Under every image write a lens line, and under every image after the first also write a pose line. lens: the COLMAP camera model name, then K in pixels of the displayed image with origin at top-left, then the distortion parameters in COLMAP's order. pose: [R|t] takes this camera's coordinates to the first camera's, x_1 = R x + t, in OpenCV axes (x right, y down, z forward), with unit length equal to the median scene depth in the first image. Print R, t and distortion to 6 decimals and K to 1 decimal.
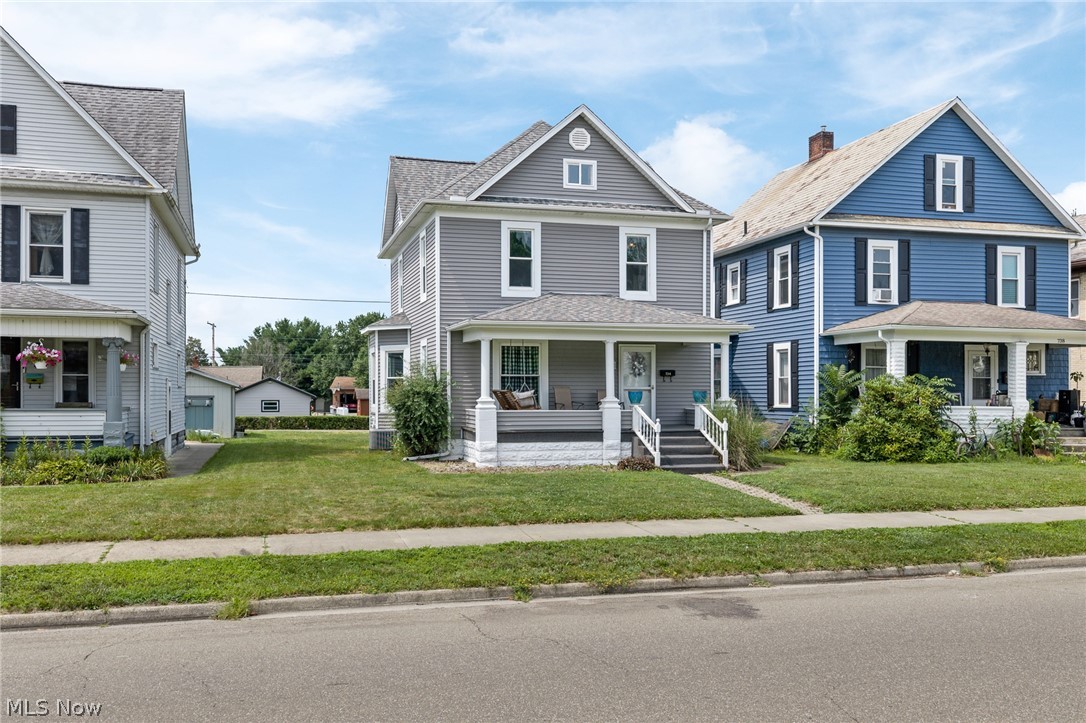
lens RADIAL K [[960.4, 0, 543.1], [0, 960.4, 384.6], [0, 0, 1]] dist [0.004760, 0.001482]
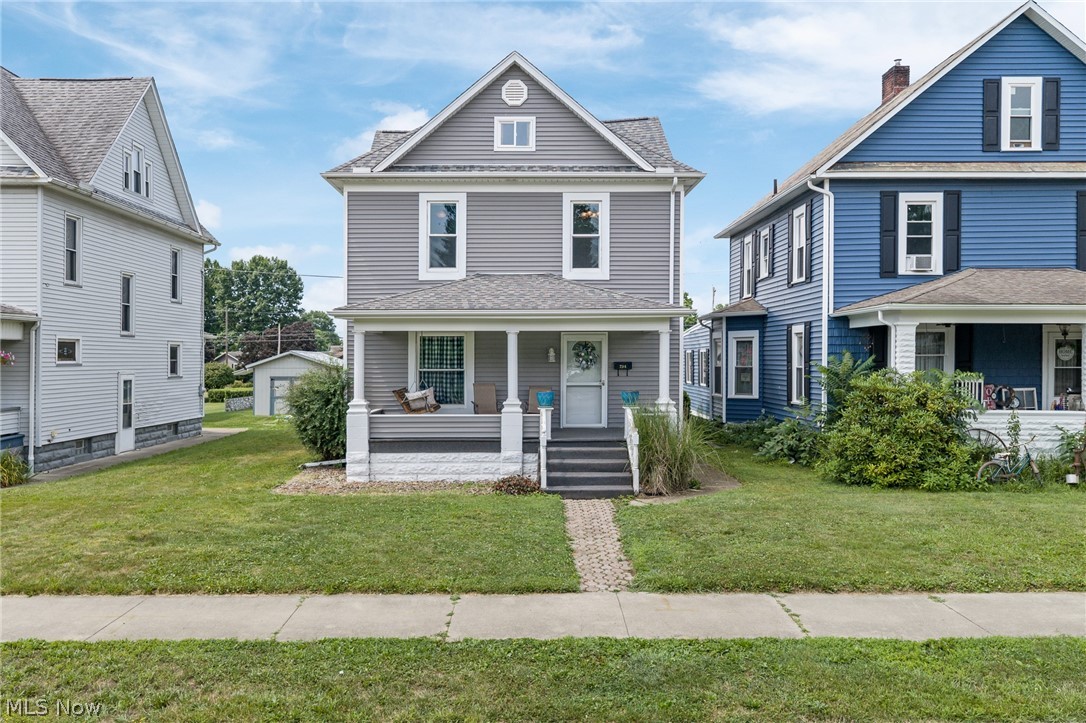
lens RADIAL K [[883.5, 0, 543.0], [0, 883.5, 361.5], [0, 0, 1]] dist [0.003668, -0.000517]
pose [[0.965833, -0.003018, -0.259147, 0.263617], [0.006159, 0.999917, 0.011311, -0.024952], [0.259091, -0.012521, 0.965772, 0.242412]]
